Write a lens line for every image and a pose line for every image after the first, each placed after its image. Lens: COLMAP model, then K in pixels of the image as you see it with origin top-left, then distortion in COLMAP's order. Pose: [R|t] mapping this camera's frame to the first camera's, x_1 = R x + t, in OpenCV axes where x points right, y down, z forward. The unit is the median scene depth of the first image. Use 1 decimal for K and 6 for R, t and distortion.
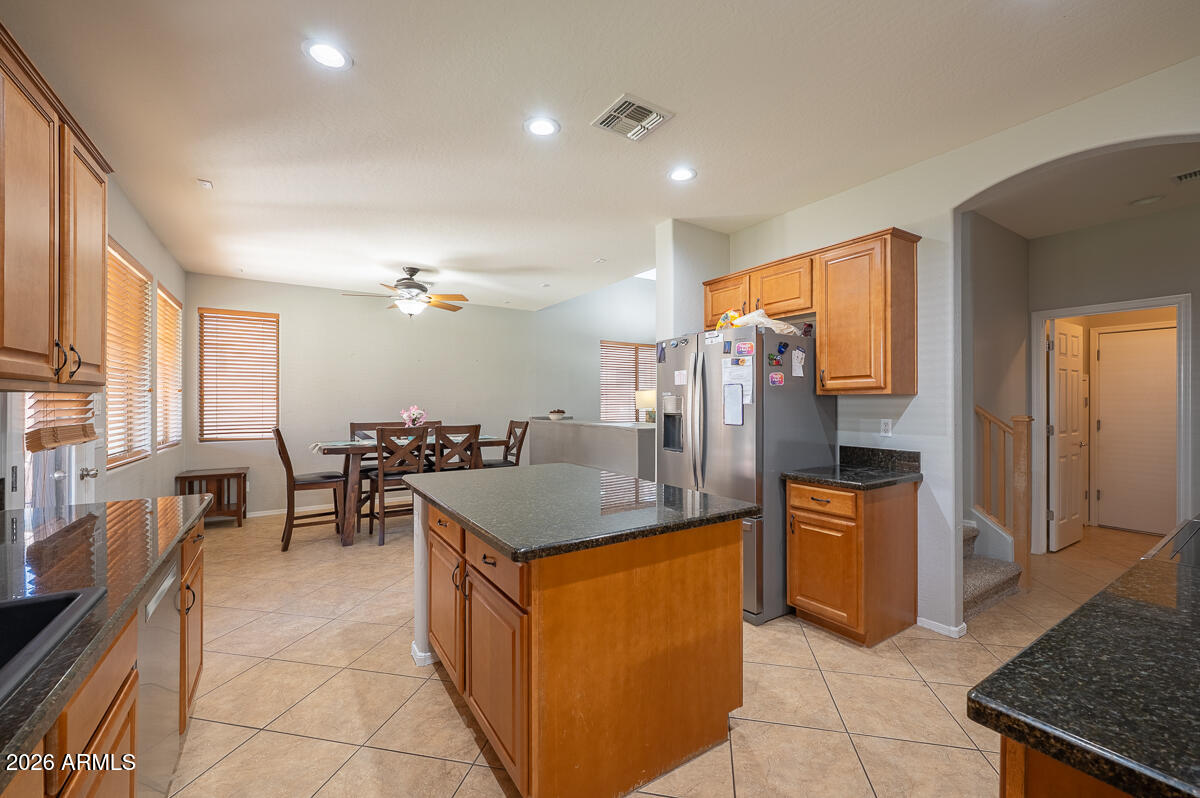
lens RADIAL K [[486.6, 0, 600.3], [0, 486.6, 401.5], [0, 0, 1]] dist [-0.008470, -0.000173]
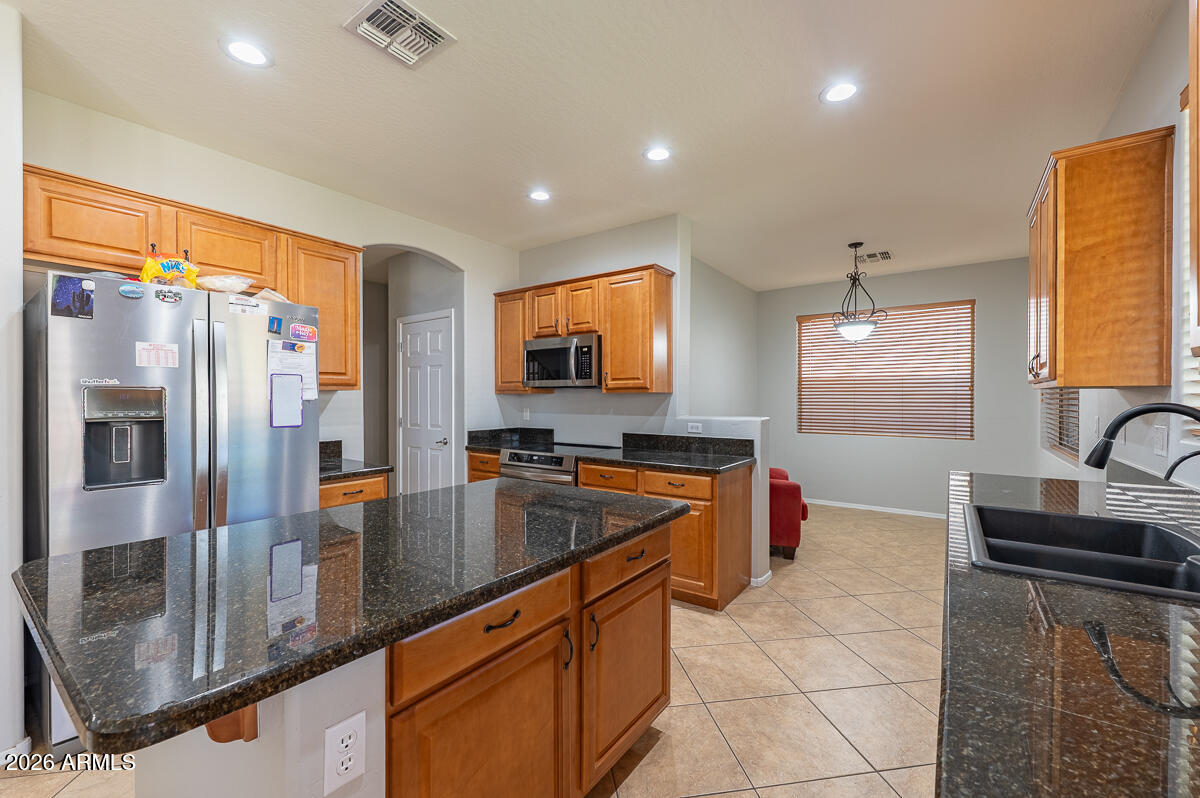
lens RADIAL K [[481.2, 0, 597.9], [0, 481.2, 395.4], [0, 0, 1]] dist [-0.001285, -0.000047]
pose [[-0.353729, 0.002409, 0.935345, -0.394001], [0.000643, 0.999997, -0.002333, -0.000314], [-0.935348, -0.000224, -0.353730, 0.507210]]
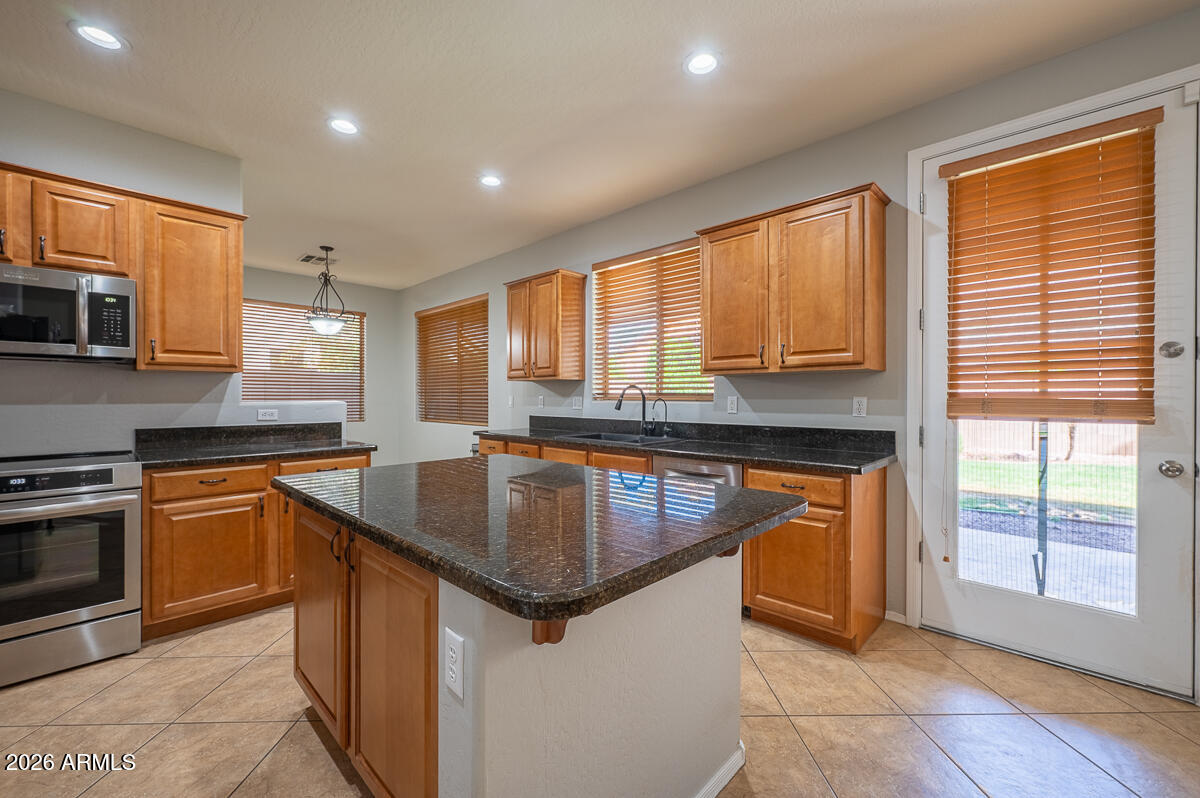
lens RADIAL K [[481.2, 0, 597.9], [0, 481.2, 395.4], [0, 0, 1]] dist [-0.001285, -0.000047]
pose [[-0.973747, -0.000590, -0.227631, -0.031867], [-0.000733, 1.000000, 0.000542, 0.022064], [0.227631, 0.000695, -0.973747, 0.856467]]
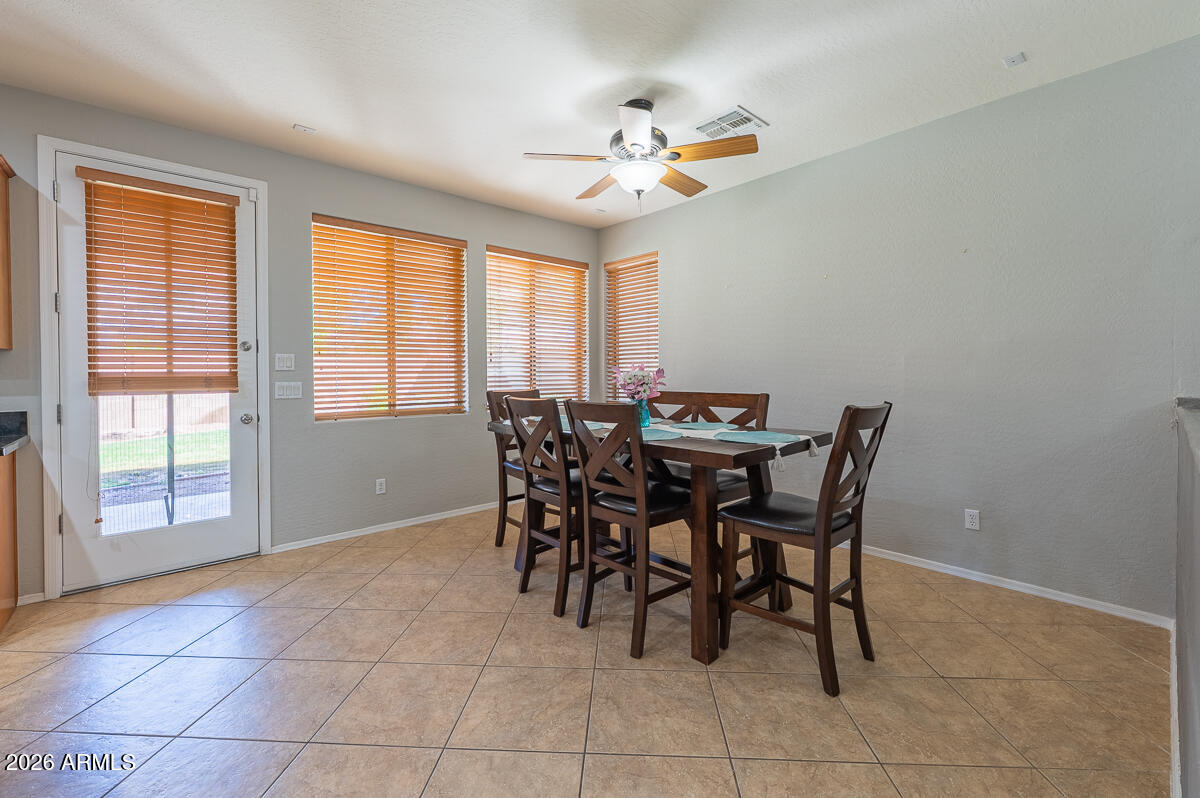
lens RADIAL K [[503.4, 0, 599.2], [0, 503.4, 381.2], [0, 0, 1]] dist [0.000112, 0.000188]
pose [[0.152992, 0.018354, -0.988057, 0.171979], [0.002213, 0.999819, 0.018915, 0.019515], [0.988225, -0.005081, 0.152924, 0.950384]]
